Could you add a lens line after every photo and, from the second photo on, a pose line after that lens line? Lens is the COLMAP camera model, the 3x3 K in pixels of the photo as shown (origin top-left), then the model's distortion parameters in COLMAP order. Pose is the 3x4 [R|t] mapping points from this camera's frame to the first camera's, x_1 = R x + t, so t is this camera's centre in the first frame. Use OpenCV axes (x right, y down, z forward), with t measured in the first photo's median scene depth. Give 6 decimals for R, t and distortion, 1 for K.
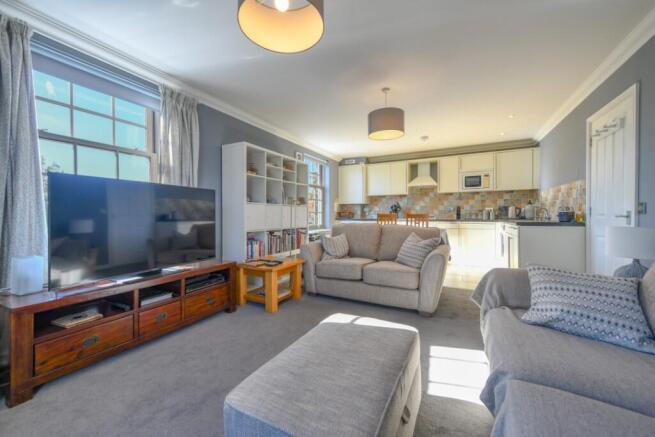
lens RADIAL K [[253.6, 0, 327.5], [0, 253.6, 218.5], [0, 0, 1]] dist [-0.000320, -0.000106]
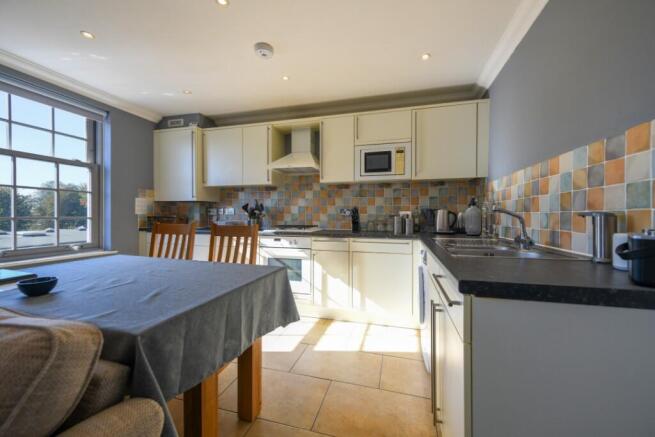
lens RADIAL K [[262.0, 0, 327.5], [0, 262.0, 218.5], [0, 0, 1]] dist [0.000531, 0.000023]
pose [[0.976536, 0.002905, 0.215335, 0.341650], [-0.002509, 0.999995, -0.002112, -0.024301], [-0.215340, 0.001522, 0.976538, 0.469613]]
